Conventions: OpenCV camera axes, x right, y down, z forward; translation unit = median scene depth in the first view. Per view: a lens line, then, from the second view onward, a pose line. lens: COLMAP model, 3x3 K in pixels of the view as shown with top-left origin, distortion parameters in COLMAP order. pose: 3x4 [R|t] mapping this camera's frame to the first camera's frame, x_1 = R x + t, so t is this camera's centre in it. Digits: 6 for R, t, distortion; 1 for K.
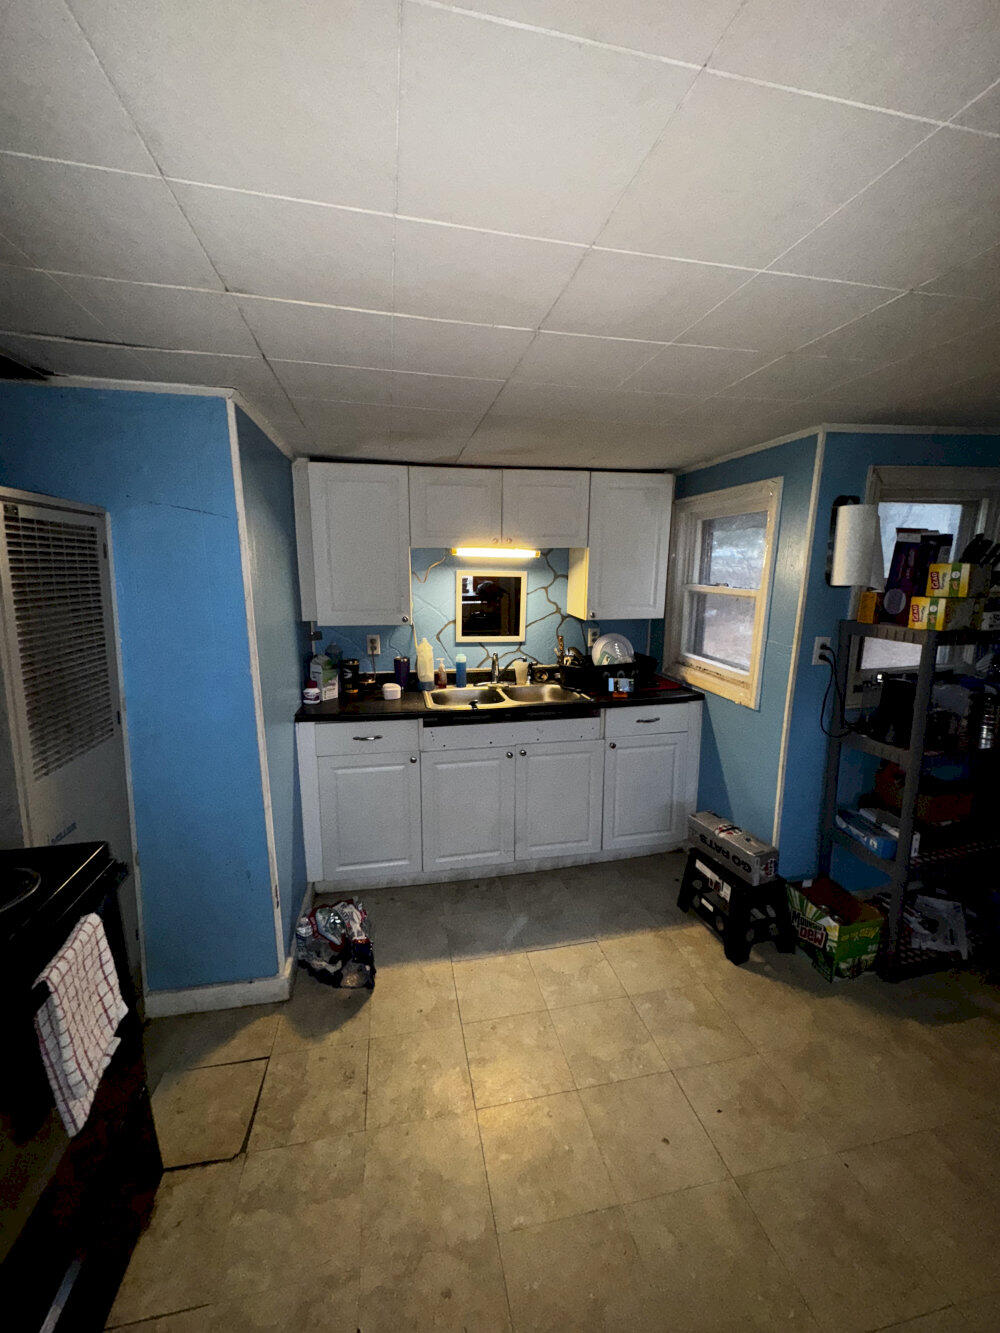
lens RADIAL K [[537.8, 0, 502.5], [0, 537.8, 665.0], [0, 0, 1]] dist [0.001957, 0.000172]
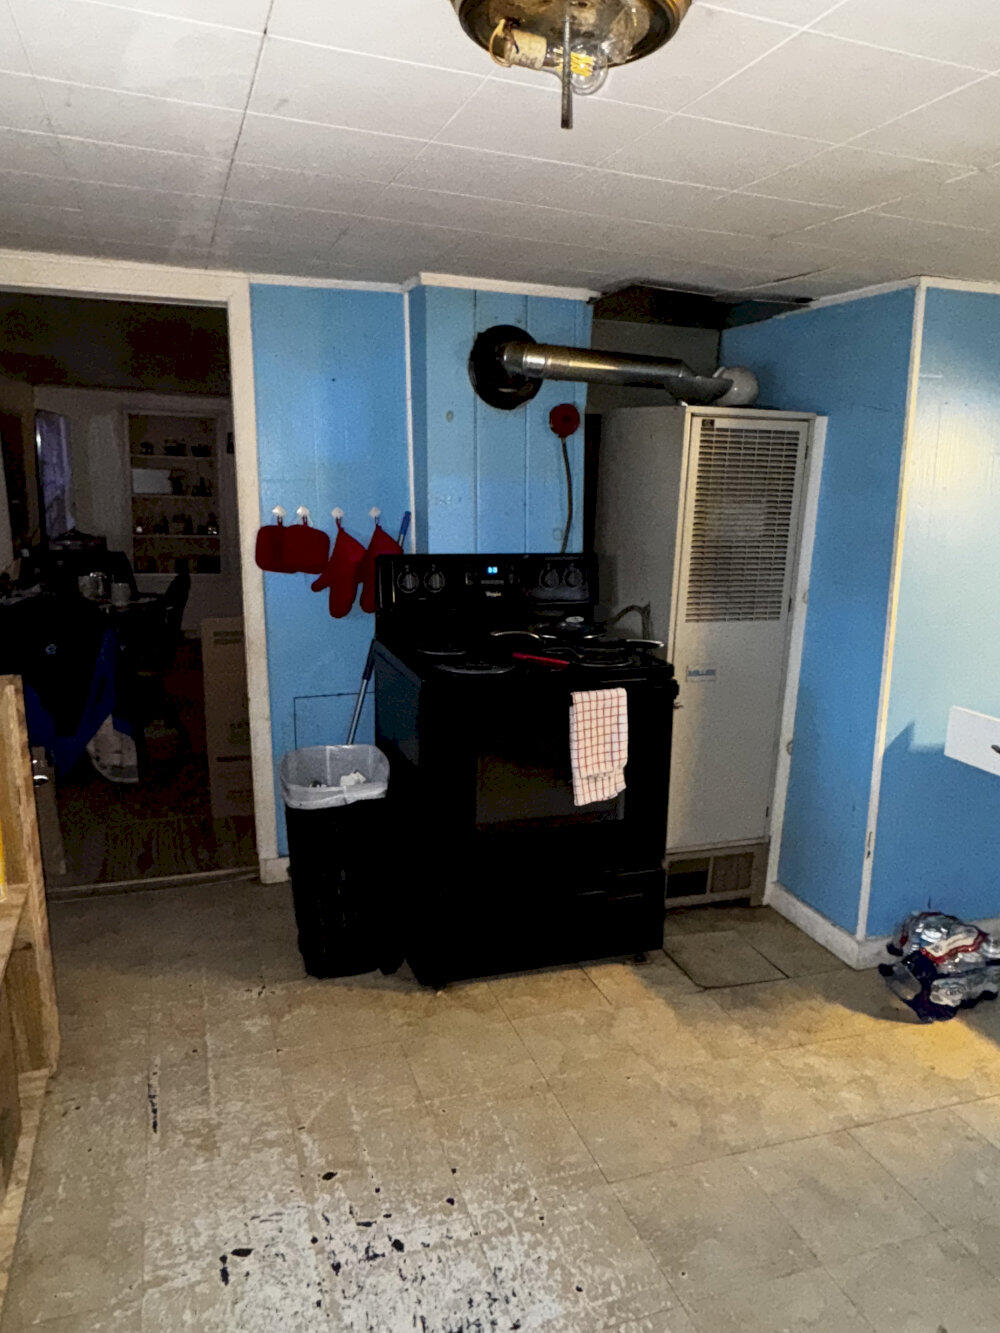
lens RADIAL K [[959.7, 0, 500.5], [0, 959.7, 669.3], [0, 0, 1]] dist [0.060161, 0.001845]
pose [[0.129049, 0.194353, -0.972406, 1.313767], [-0.205272, 0.964602, 0.165551, 0.021318], [0.970160, 0.178243, 0.164376, 0.145613]]
